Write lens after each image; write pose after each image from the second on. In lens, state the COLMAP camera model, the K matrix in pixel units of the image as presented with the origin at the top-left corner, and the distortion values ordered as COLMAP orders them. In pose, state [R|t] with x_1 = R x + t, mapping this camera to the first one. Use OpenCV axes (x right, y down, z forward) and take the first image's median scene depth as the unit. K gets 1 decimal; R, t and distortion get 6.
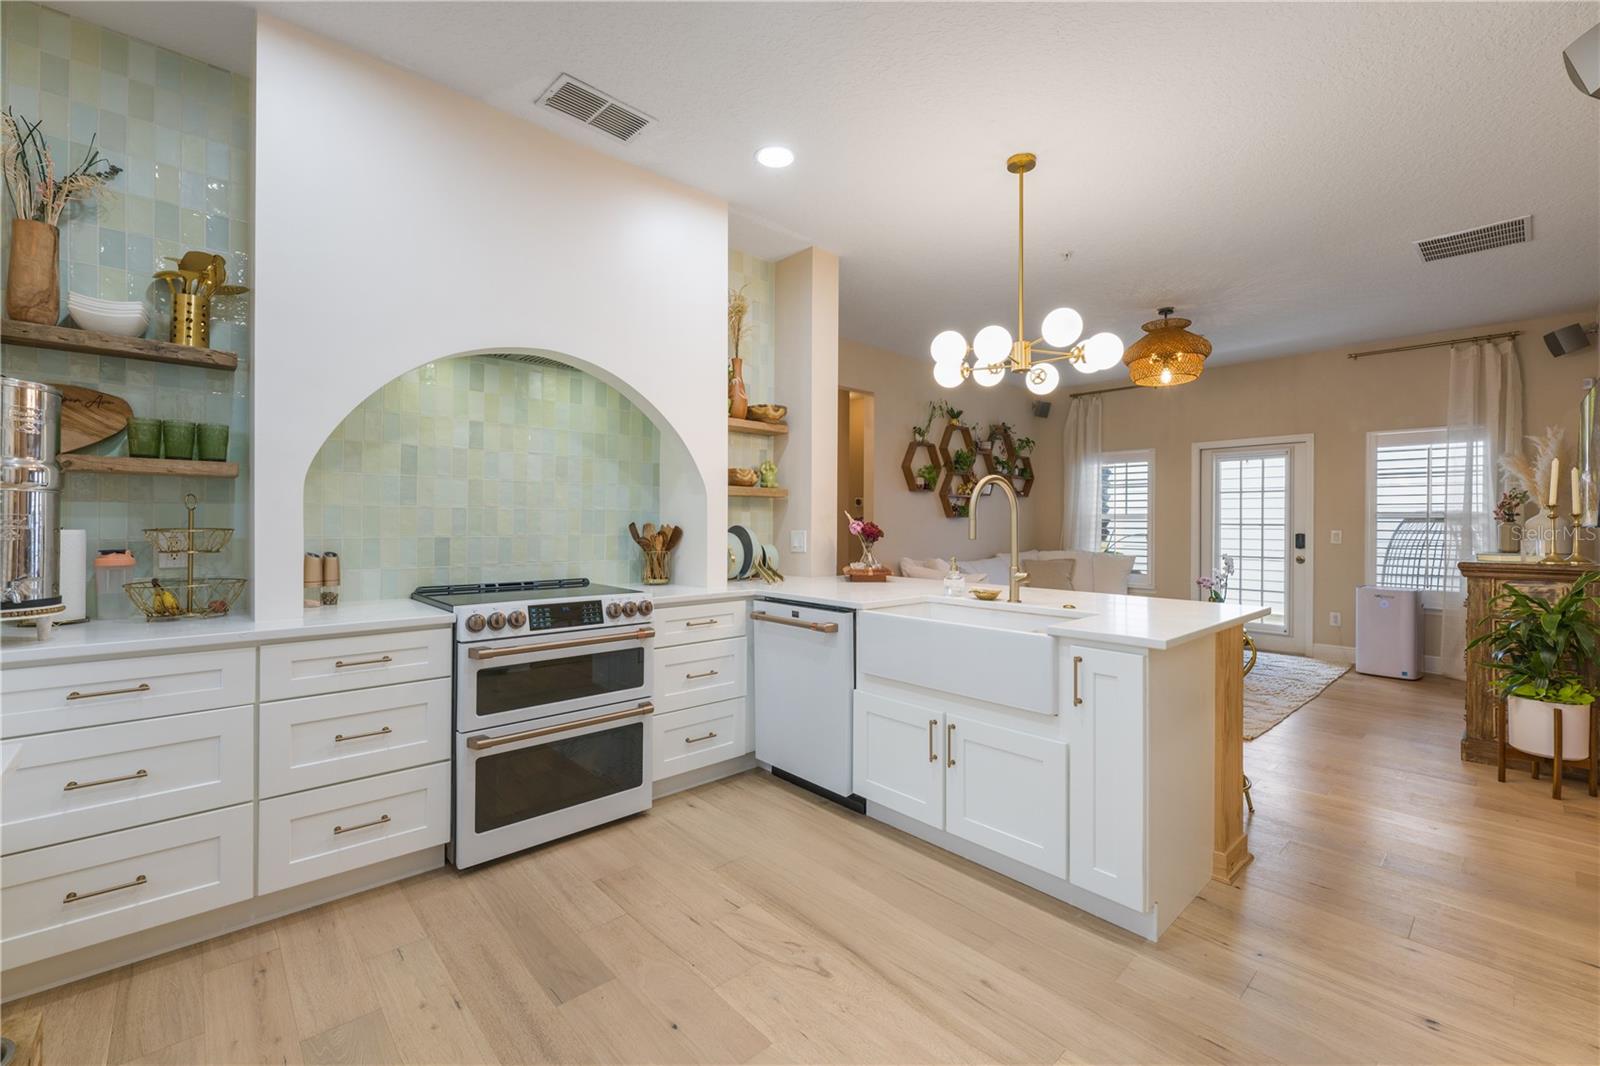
lens RADIAL K [[666.1, 0, 796.7], [0, 666.1, 520.3], [0, 0, 1]] dist [-0.001107, -0.000344]
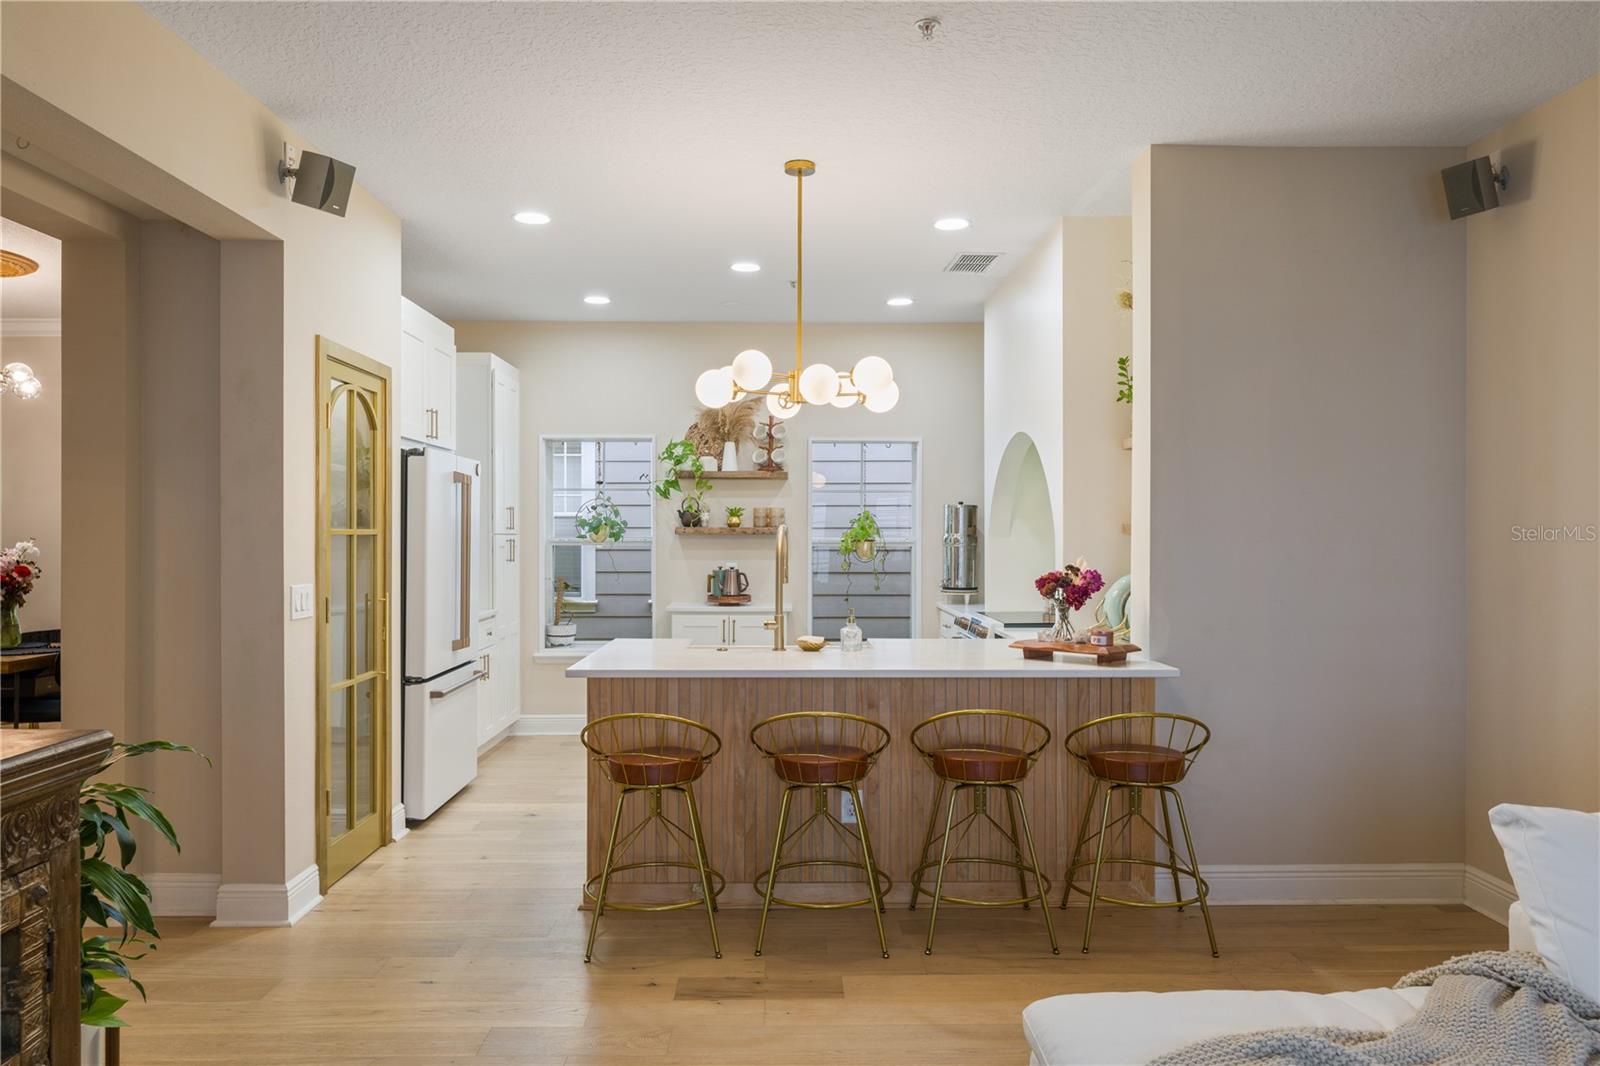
lens RADIAL K [[1075.9, 0, 800.0], [0, 1075.9, 533.0], [0, 0, 1]] dist [-0.005287, -0.000795]
pose [[-0.663819, -0.005591, -0.747873, 1.331645], [-0.002012, 0.999982, -0.005690, -0.038152], [0.747891, -0.002272, -0.663818, 1.847118]]
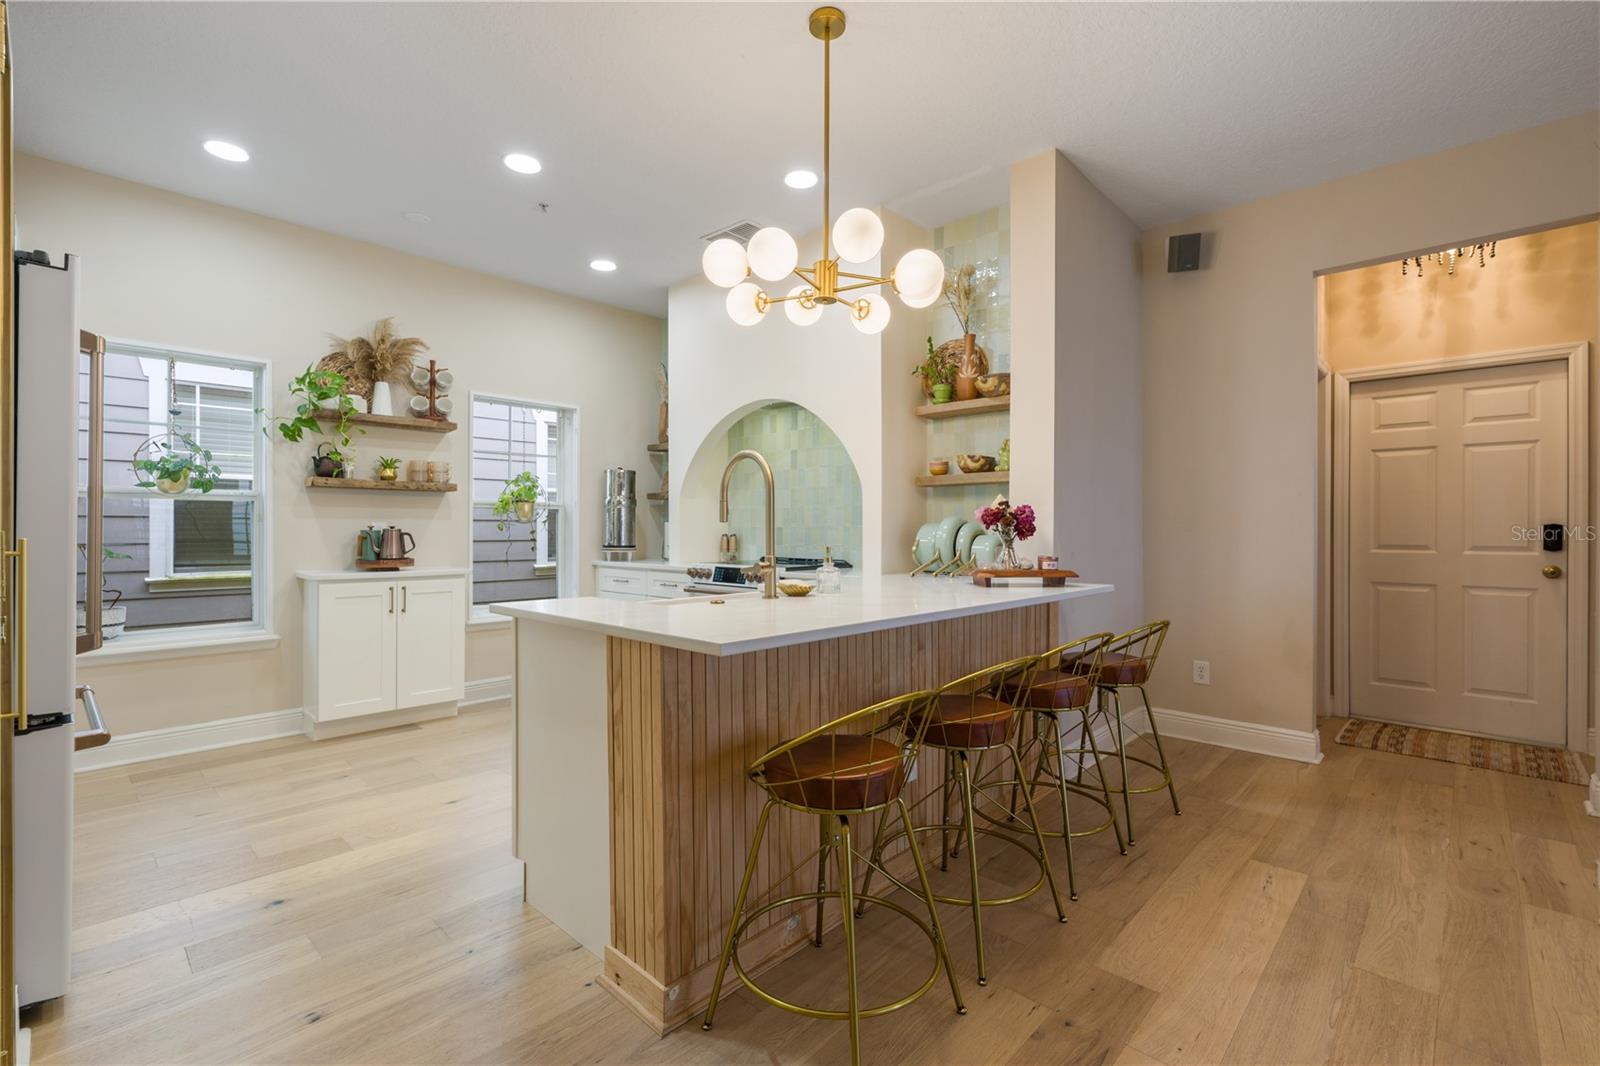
lens RADIAL K [[709.4, 0, 800.0], [0, 709.4, 533.0], [0, 0, 1]] dist [-0.001263, -0.000150]
pose [[0.071386, -0.000107, -0.997449, 1.068701], [0.002293, 0.999997, 0.000057, 0.036935], [0.997446, -0.002291, 0.071387, 0.860143]]
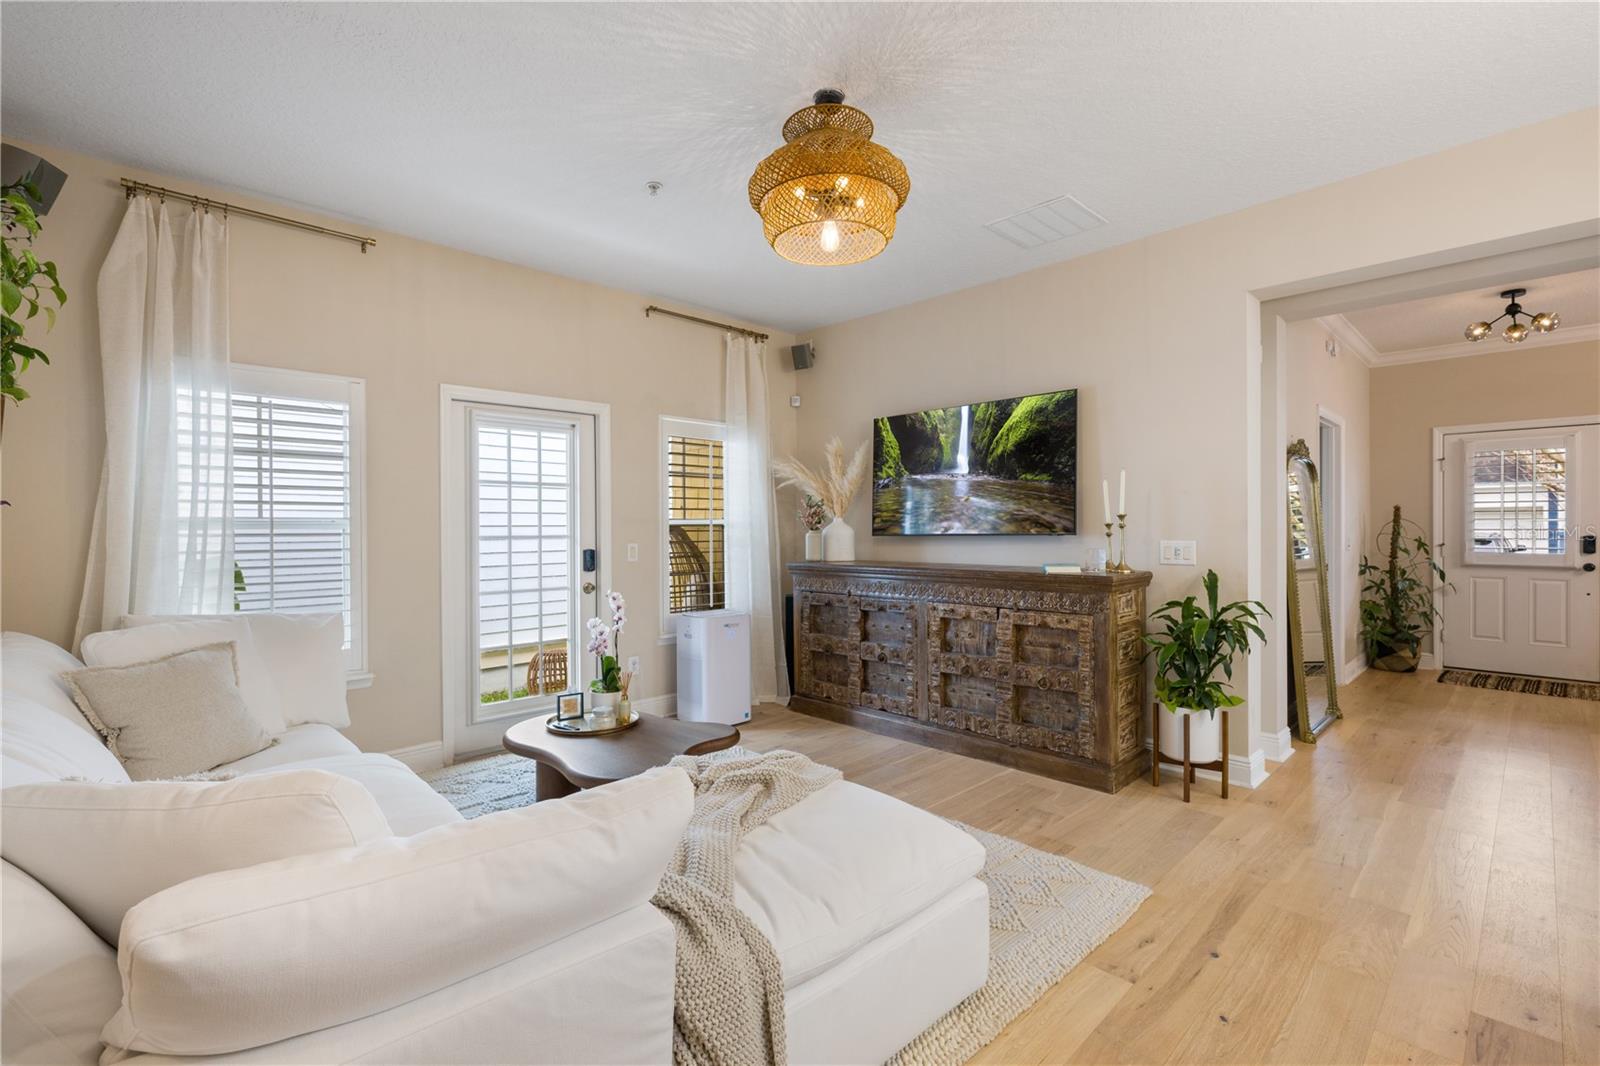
lens RADIAL K [[709.4, 0, 800.0], [0, 709.4, 533.0], [0, 0, 1]] dist [-0.001263, -0.000150]
pose [[-0.026900, -0.012607, 0.999559, 0.046355], [0.001337, 0.999919, 0.012648, -0.011569], [-0.999637, 0.001676, -0.026881, 1.651644]]
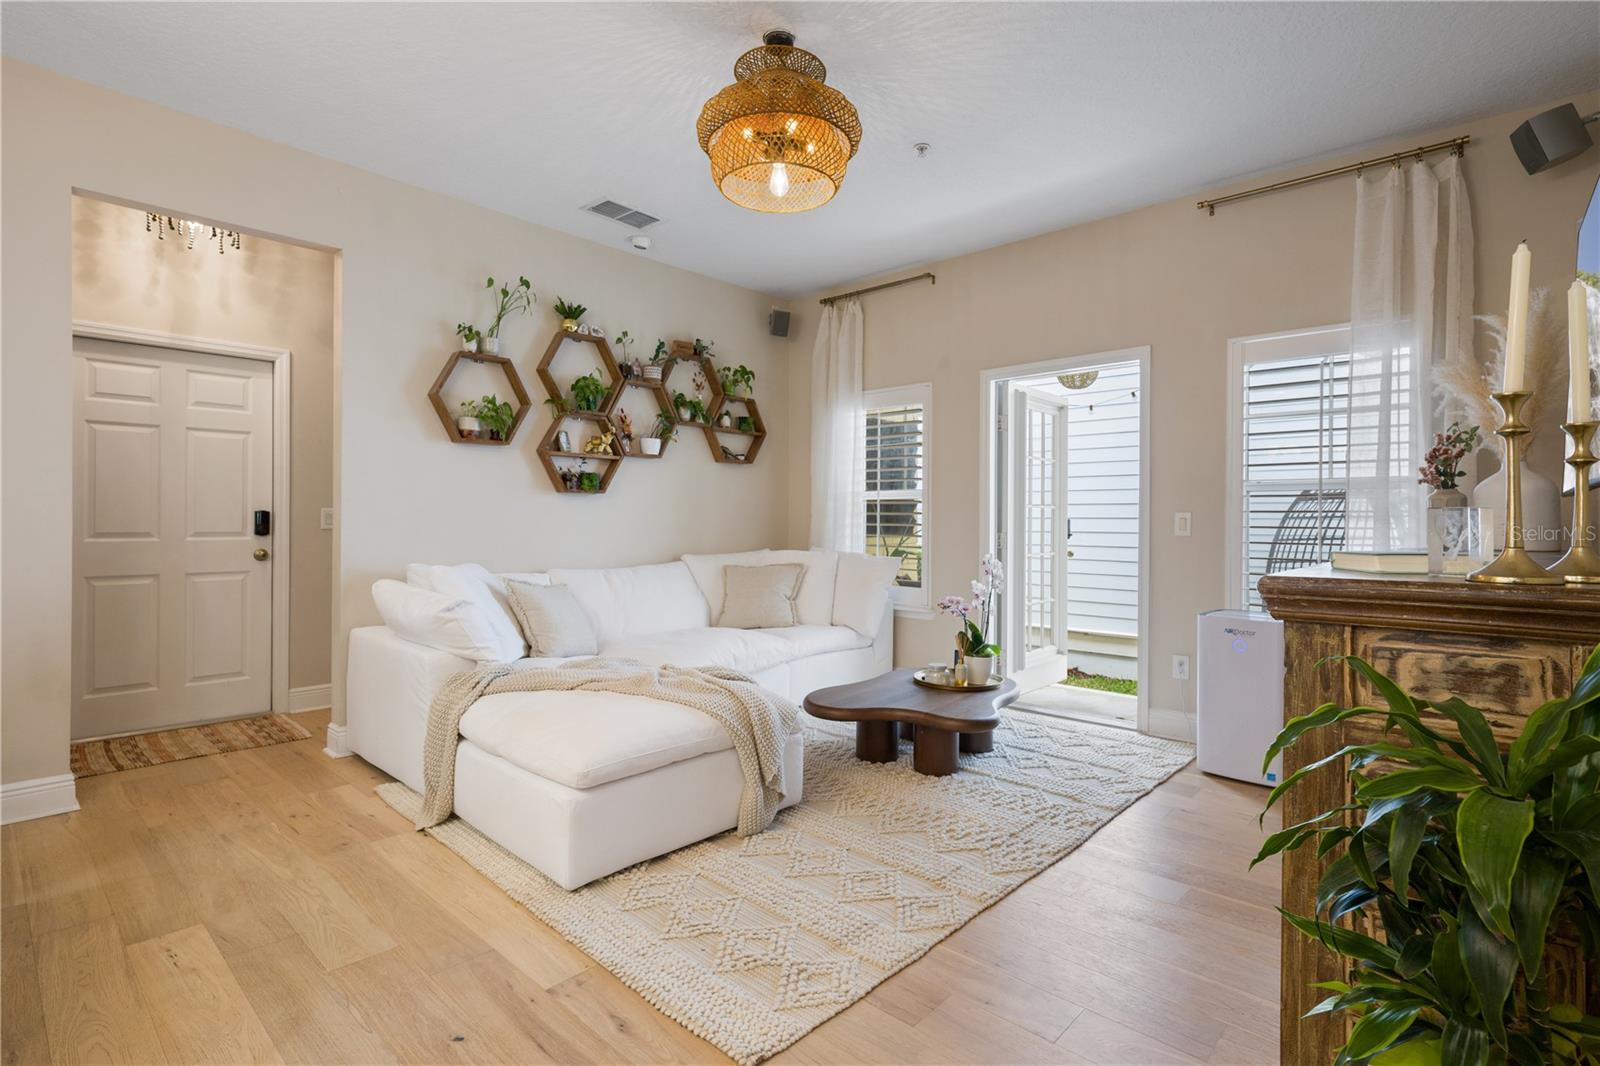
lens RADIAL K [[766.6, 0, 799.8], [0, 766.6, 520.2], [0, 0, 1]] dist [-0.000227, 0.000587]
pose [[0.996275, -0.000874, 0.086228, 0.825770], [0.000508, 0.999991, 0.004269, 0.036938], [-0.086231, -0.004209, 0.996266, 0.716262]]
